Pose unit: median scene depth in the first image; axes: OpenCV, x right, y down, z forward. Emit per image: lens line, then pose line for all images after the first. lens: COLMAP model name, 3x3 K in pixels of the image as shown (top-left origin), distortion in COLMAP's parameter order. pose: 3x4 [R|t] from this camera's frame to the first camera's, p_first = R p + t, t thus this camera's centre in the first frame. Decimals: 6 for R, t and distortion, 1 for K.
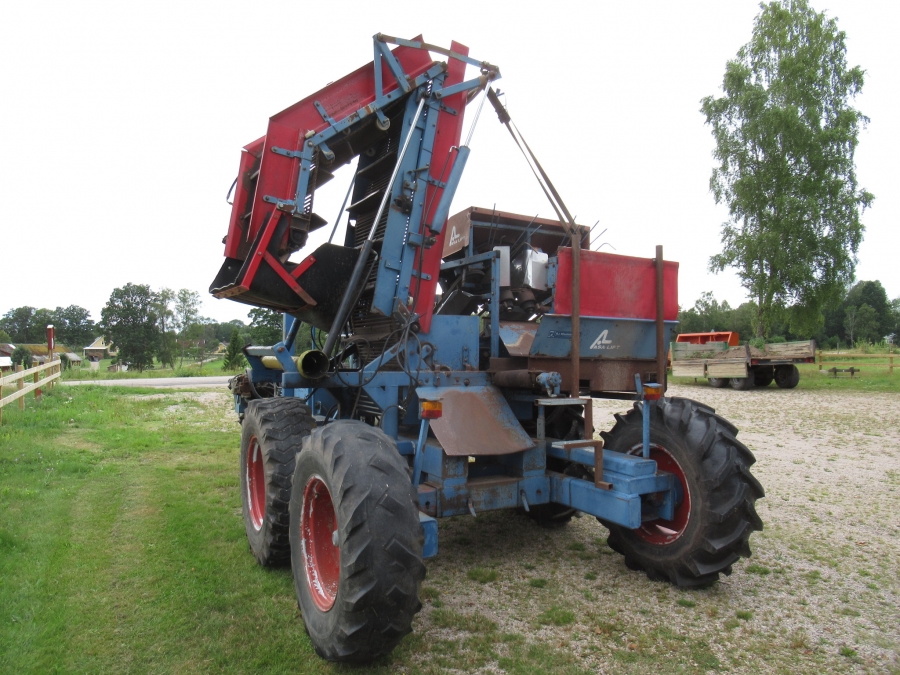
lens RADIAL K [[673.4, 0, 452.0], [0, 673.4, 342.3], [0, 0, 1]] dist [0.001747, -0.002905]
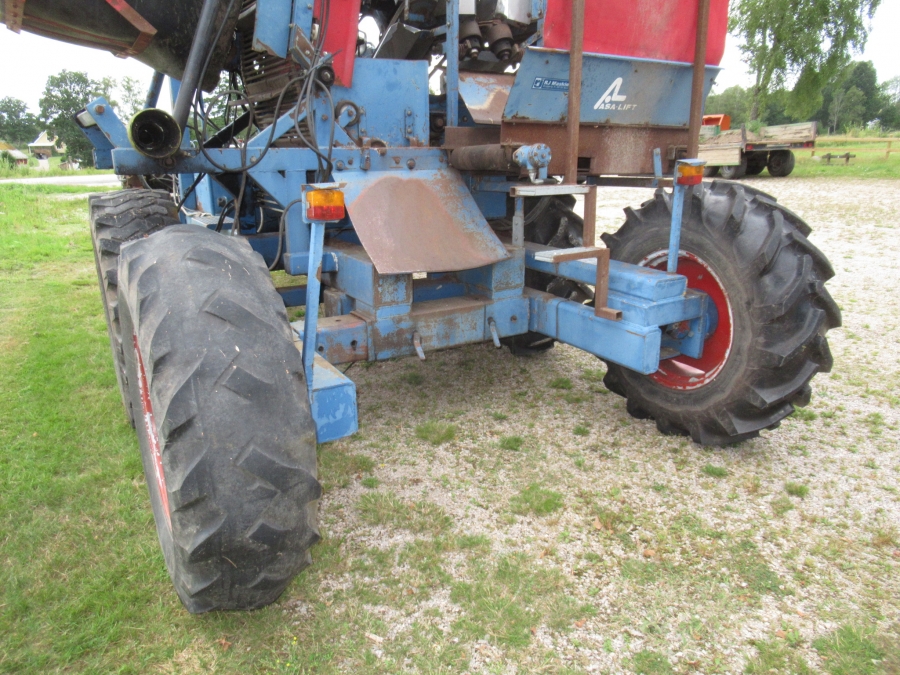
lens RADIAL K [[673.4, 0, 452.0], [0, 673.4, 342.3], [0, 0, 1]] dist [0.001747, -0.002905]
pose [[0.999100, -0.022586, 0.035901, 0.038444], [0.010957, 0.955138, 0.295960, 0.033743], [-0.040975, -0.295300, 0.954525, 0.324545]]
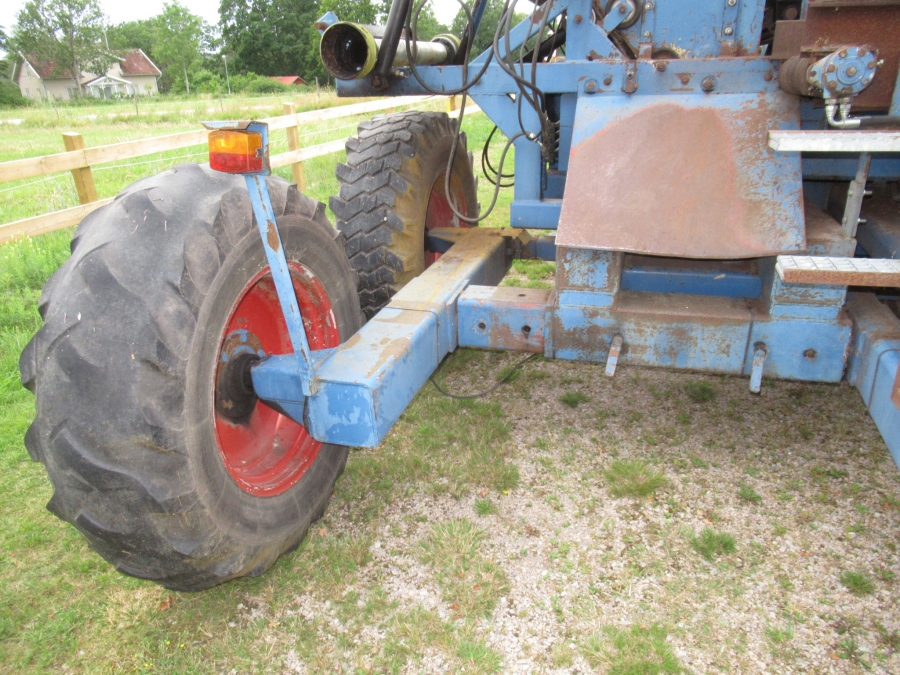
lens RADIAL K [[673.4, 0, 452.0], [0, 673.4, 342.3], [0, 0, 1]] dist [0.001747, -0.002905]
pose [[0.698119, 0.247063, -0.672004, 0.270890], [0.043831, 0.922069, 0.384534, 0.041909], [0.714638, -0.297906, 0.632886, 0.599643]]
